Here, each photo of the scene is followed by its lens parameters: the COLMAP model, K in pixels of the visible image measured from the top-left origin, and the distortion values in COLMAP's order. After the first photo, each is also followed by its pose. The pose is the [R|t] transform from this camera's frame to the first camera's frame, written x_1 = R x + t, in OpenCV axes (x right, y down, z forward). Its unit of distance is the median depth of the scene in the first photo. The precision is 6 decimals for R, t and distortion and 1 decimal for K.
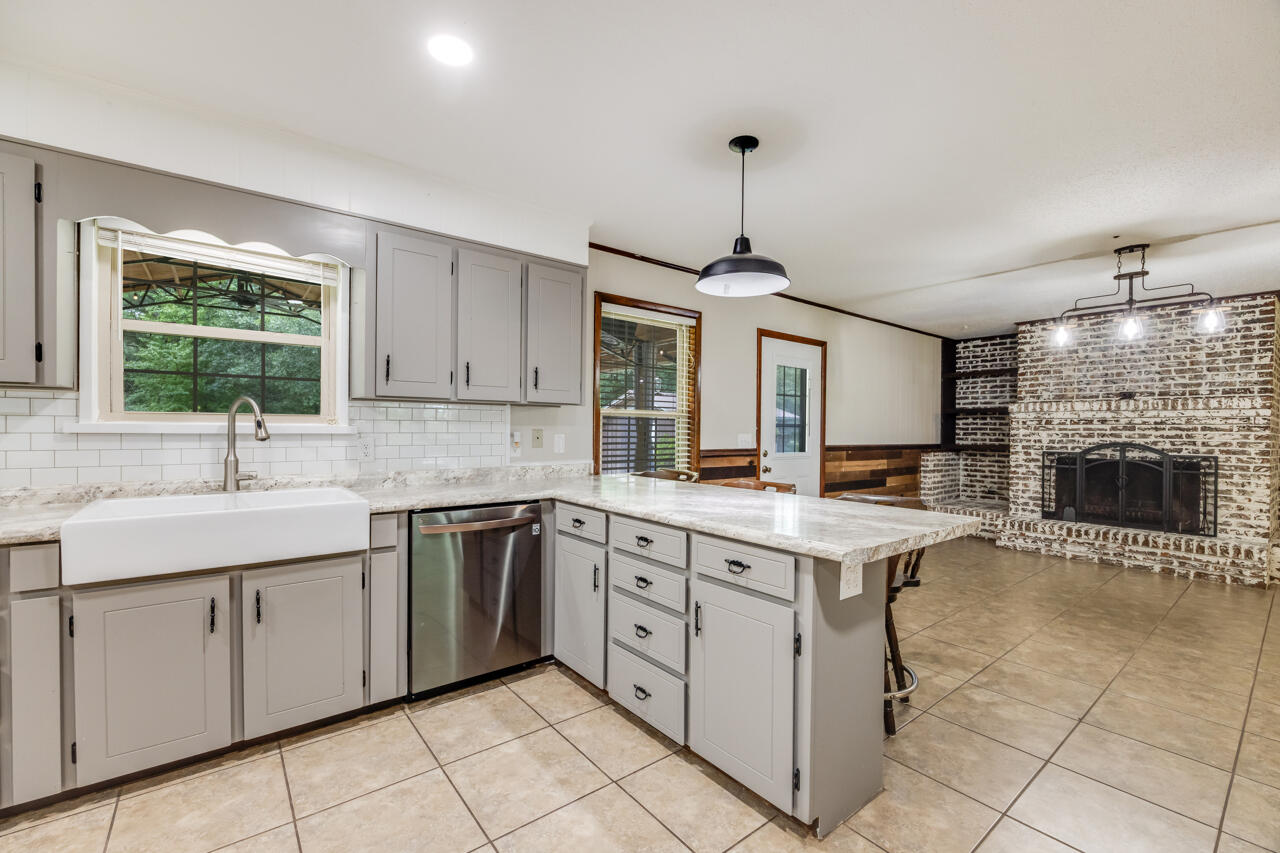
lens RADIAL K [[538.7, 0, 640.8], [0, 538.7, 432.4], [0, 0, 1]] dist [-0.003052, -0.000498]
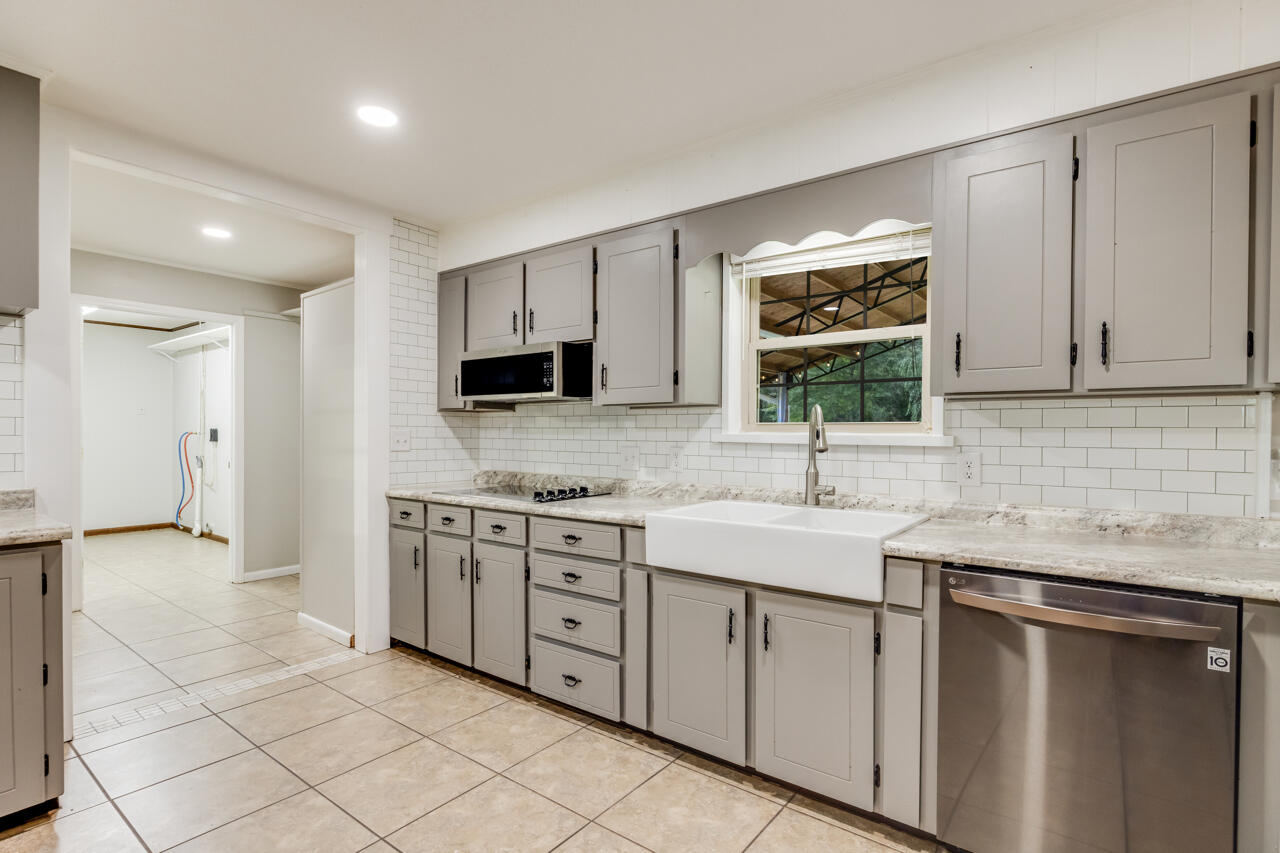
lens RADIAL K [[624.2, 0, 637.1], [0, 624.2, 435.9], [0, 0, 1]] dist [-0.006687, -0.001219]
pose [[0.243613, -0.003466, -0.969866, 0.109793], [-0.014085, 0.999876, -0.007111, -0.000046], [0.969770, 0.015393, 0.243534, 0.212828]]
